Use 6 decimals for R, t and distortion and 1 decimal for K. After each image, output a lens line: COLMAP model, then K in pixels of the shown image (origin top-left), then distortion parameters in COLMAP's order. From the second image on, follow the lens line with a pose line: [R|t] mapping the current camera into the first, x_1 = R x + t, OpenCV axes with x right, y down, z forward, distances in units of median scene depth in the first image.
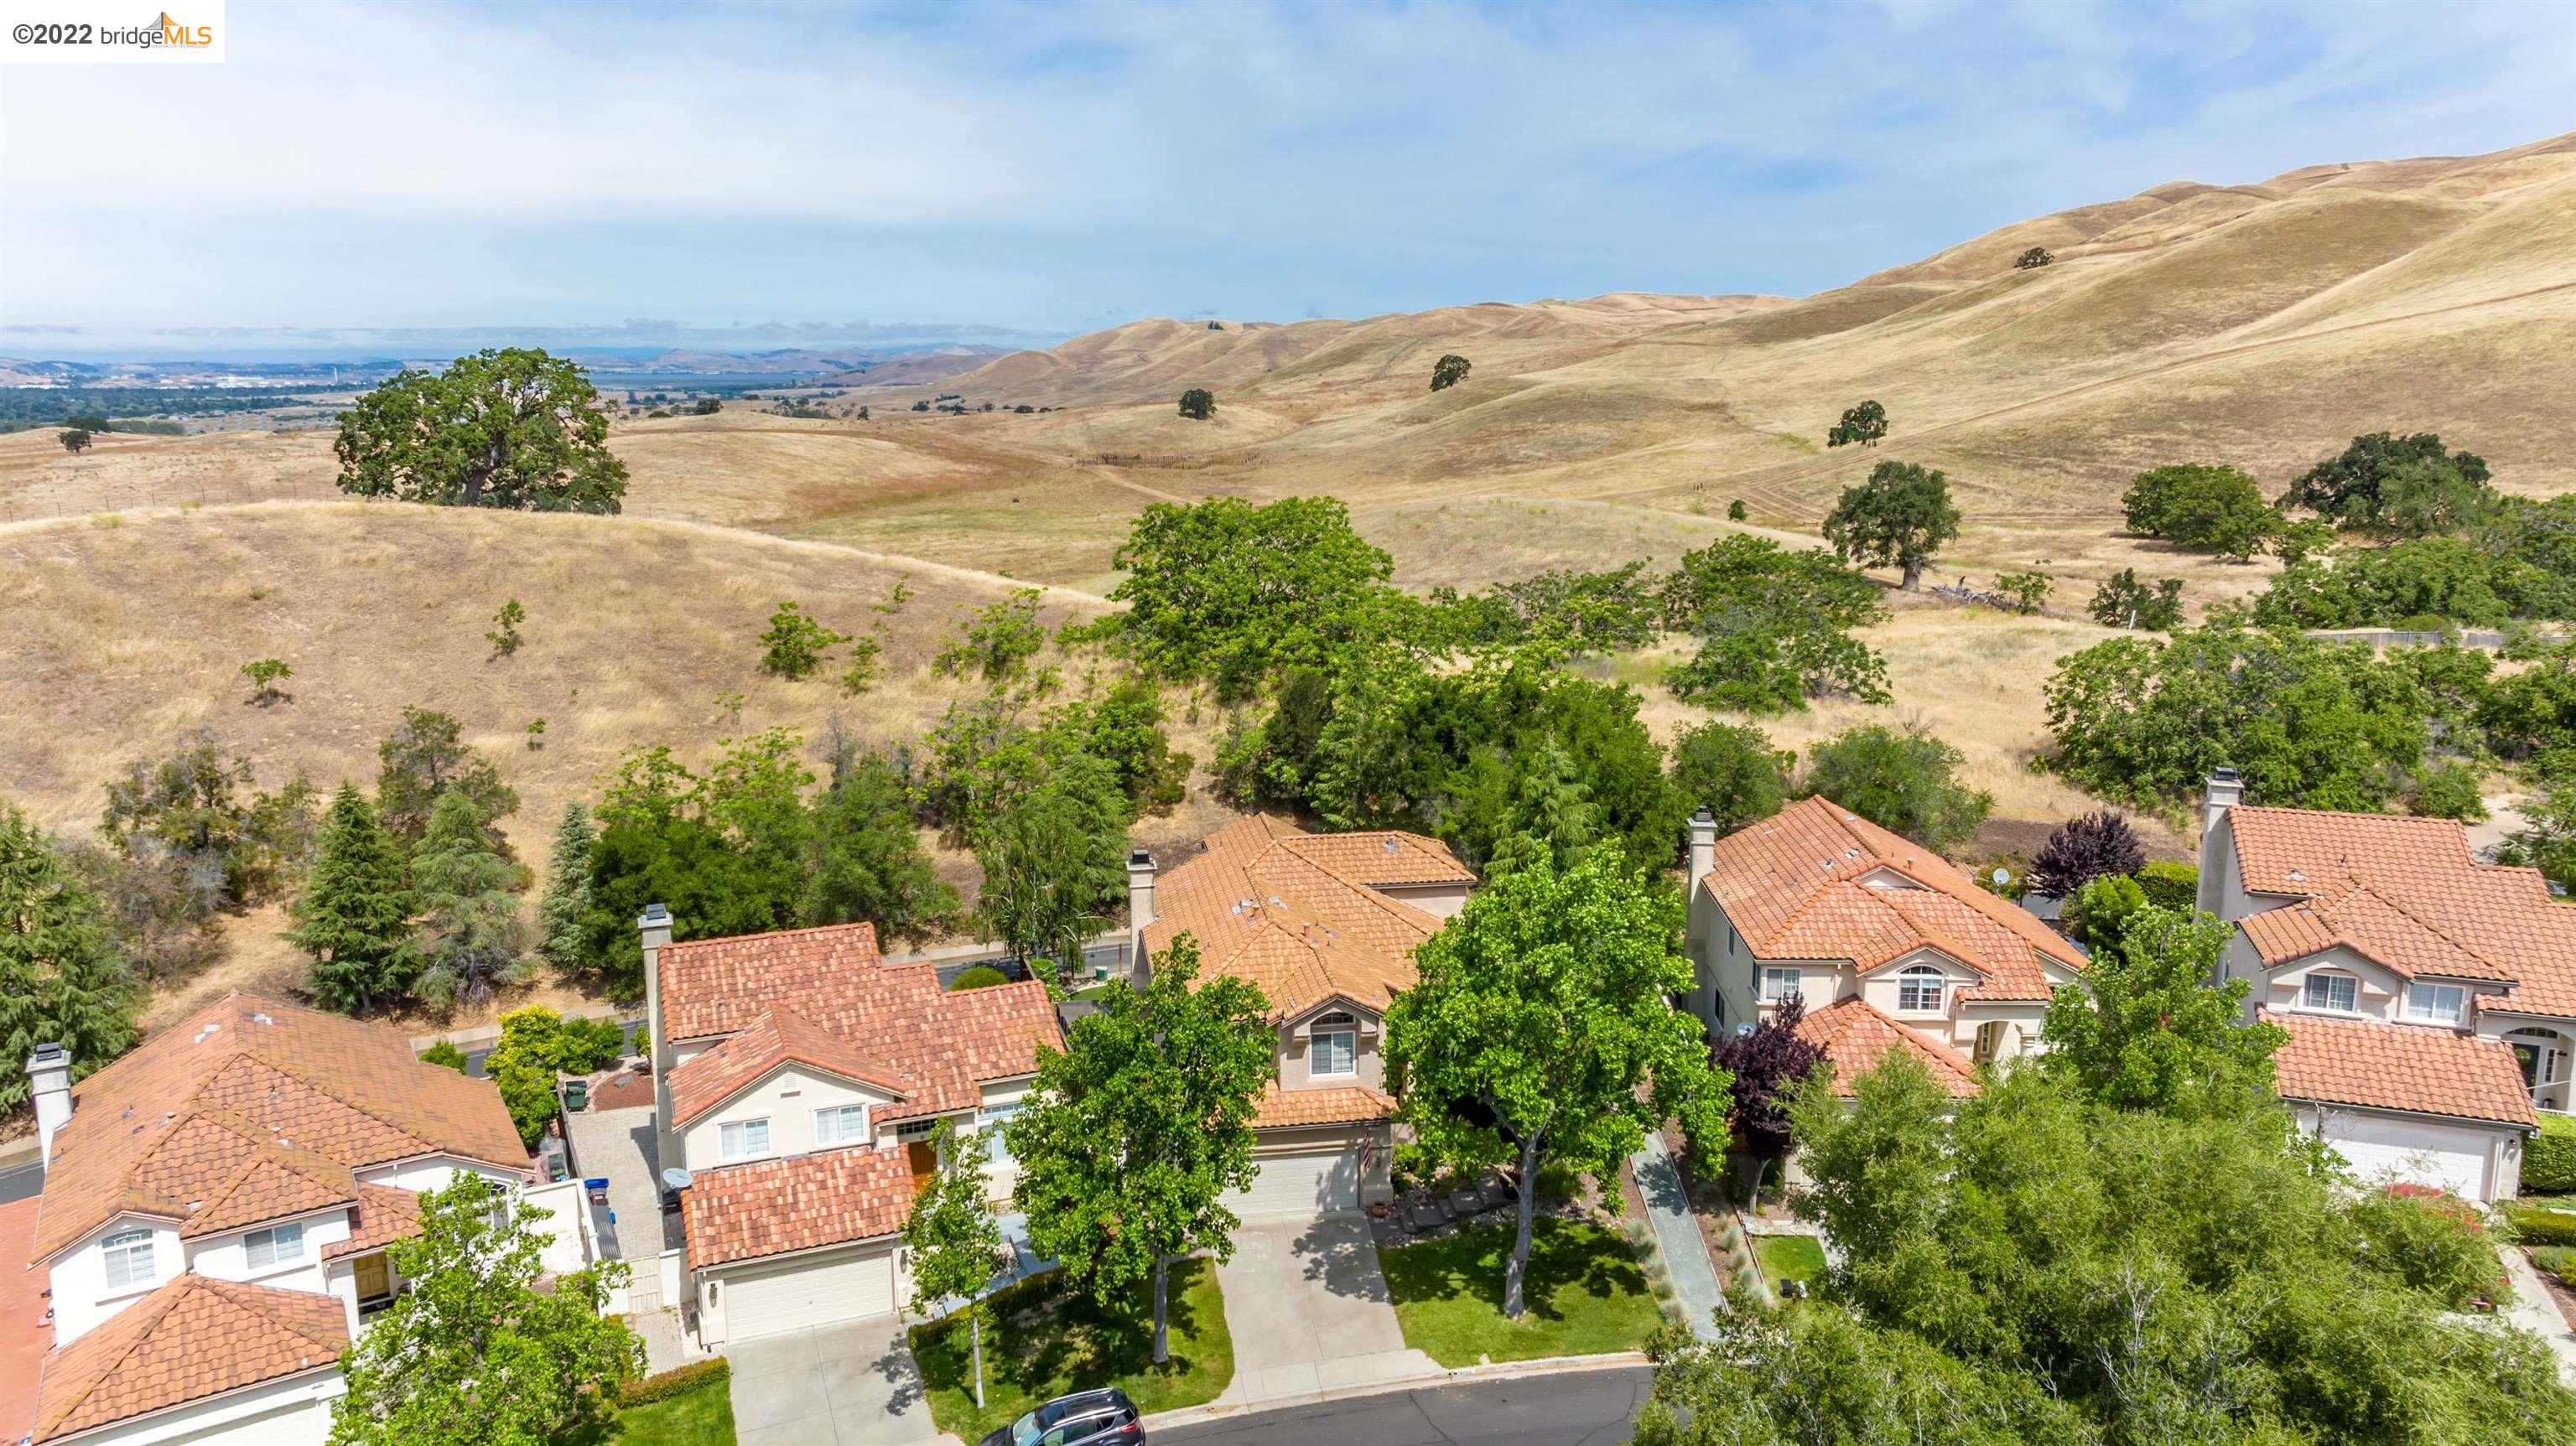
lens RADIAL K [[1802.2, 0, 1287.1], [0, 1802.2, 725.2], [0, 0, 1]] dist [0.000676, 0.023801]
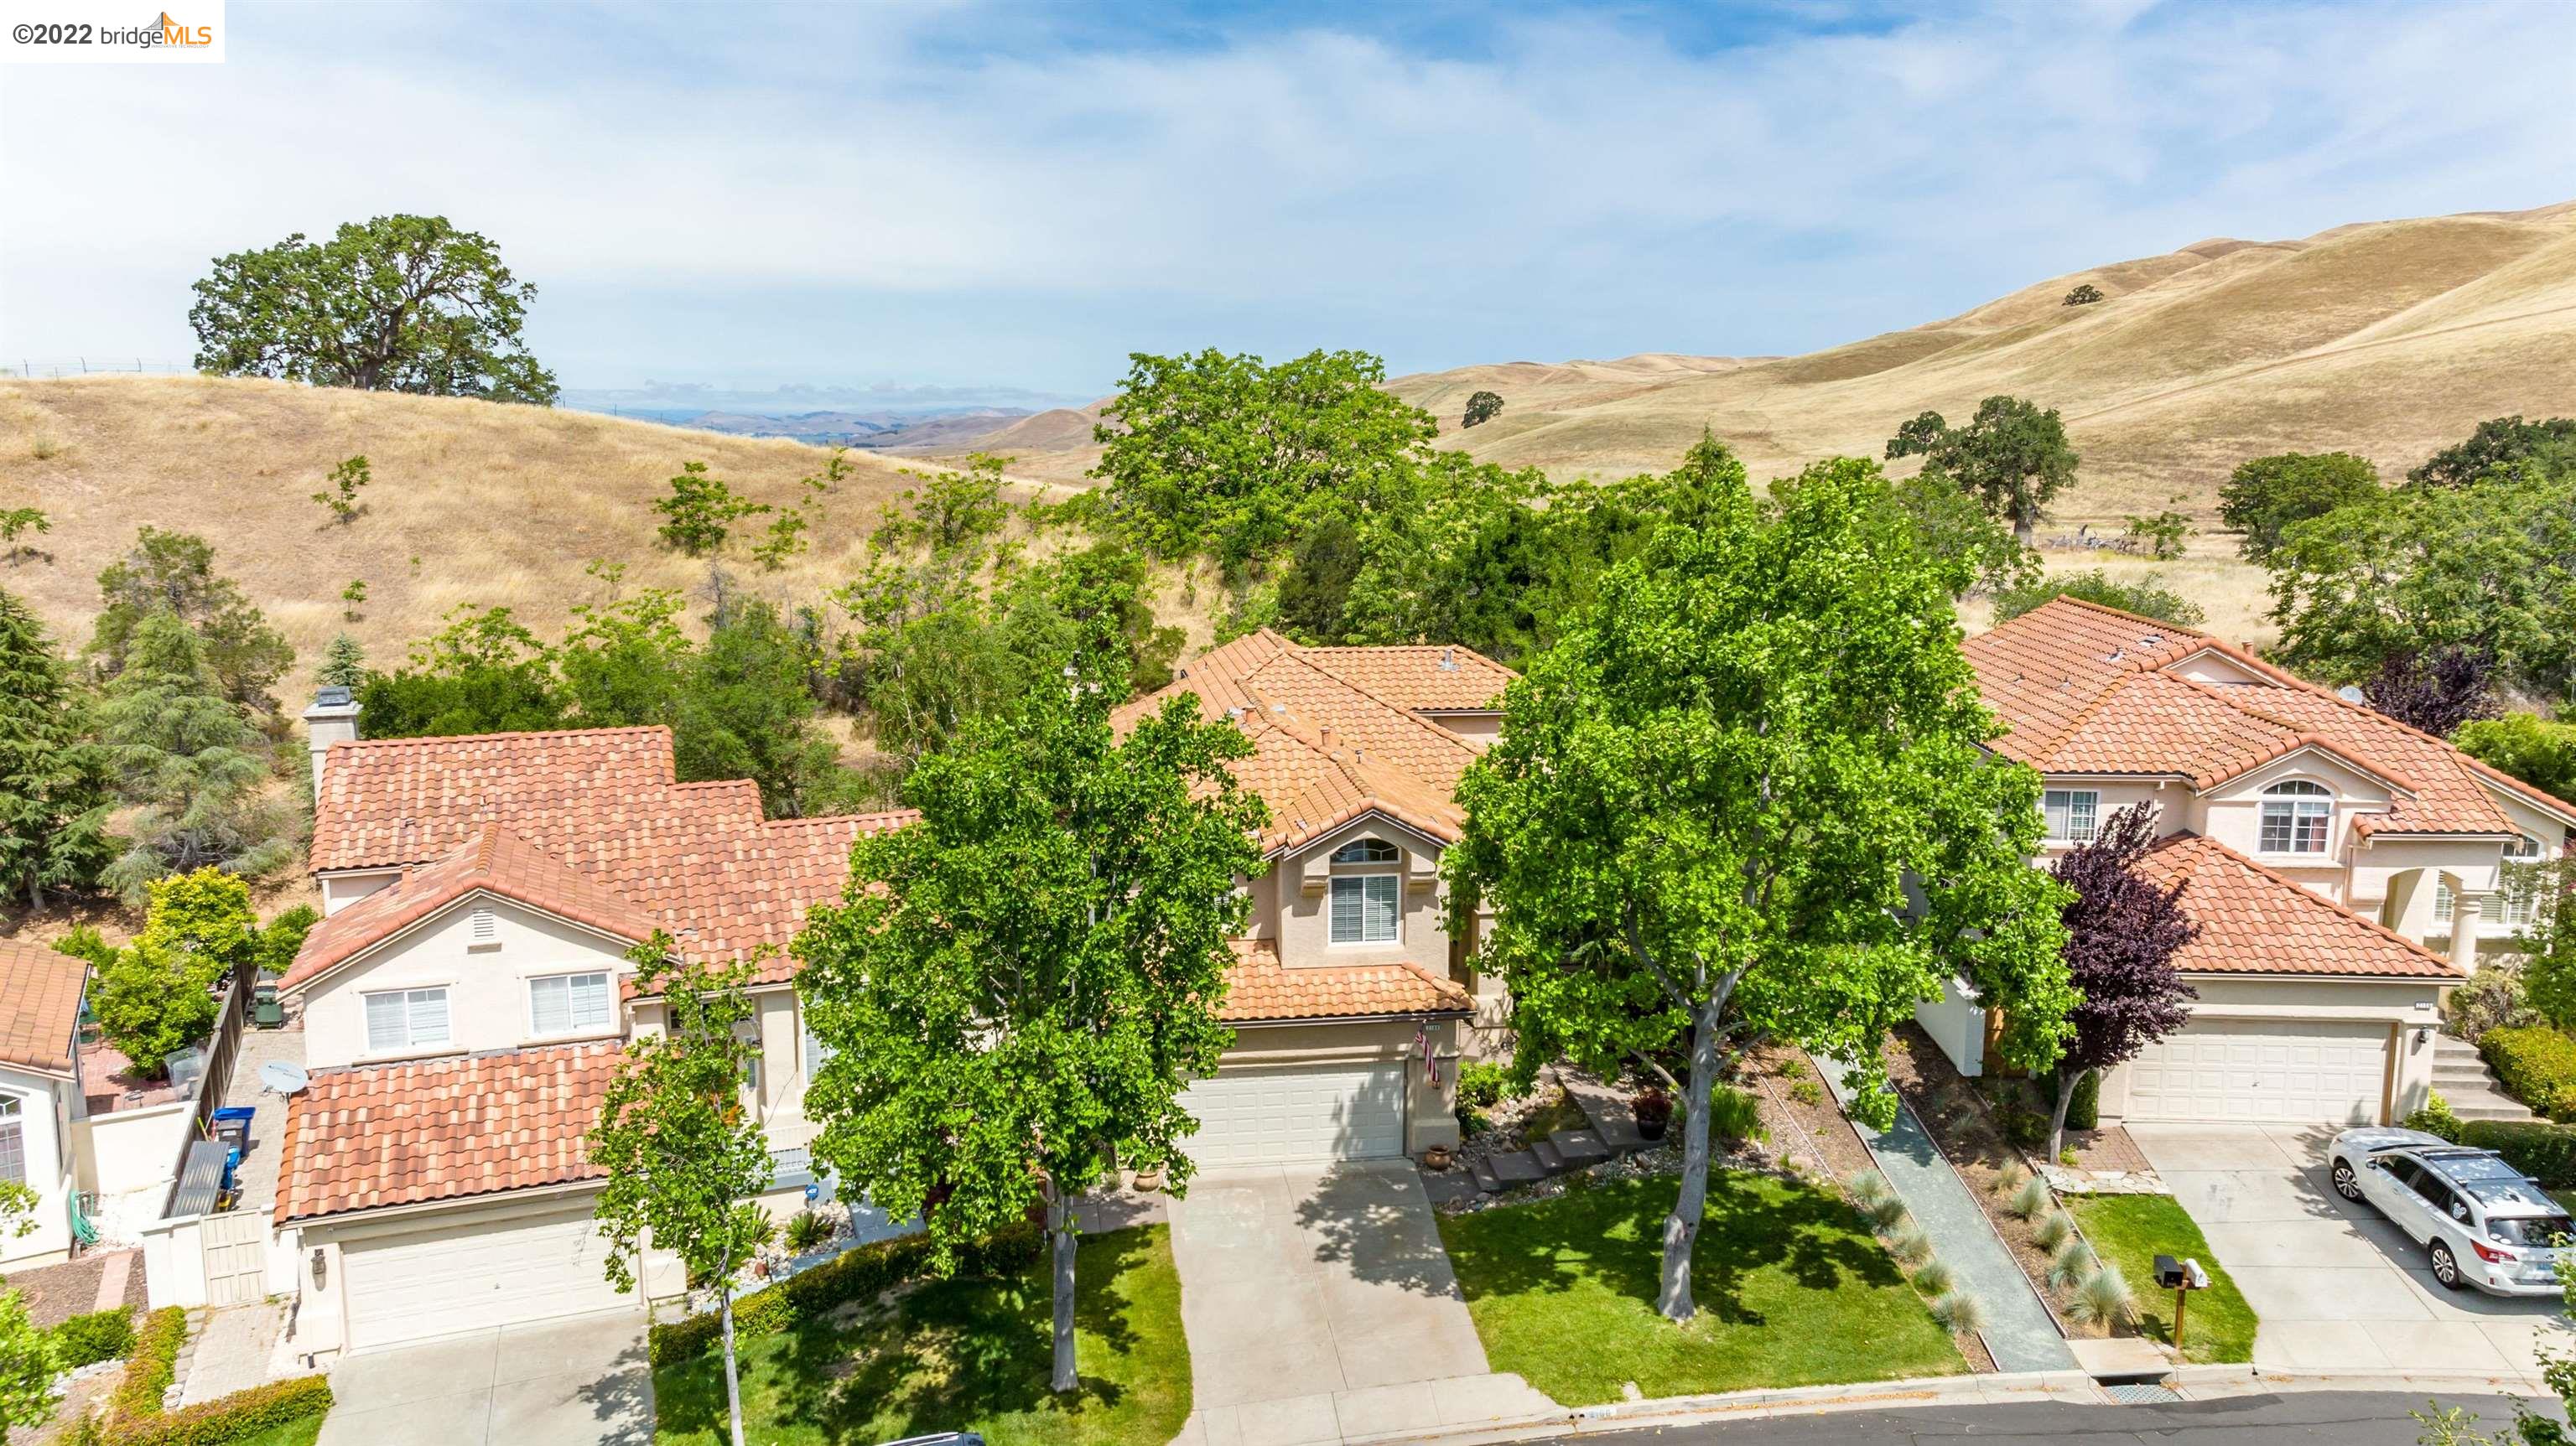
lens RADIAL K [[1802.2, 0, 1288.6], [0, 1802.2, 724.6], [0, 0, 1]] dist [0.000676, 0.023801]
pose [[0.999872, 0.007786, -0.013978, 0.006723], [-0.008279, 0.999332, -0.035587, 0.133540], [0.013692, 0.035698, 0.999269, 0.346928]]
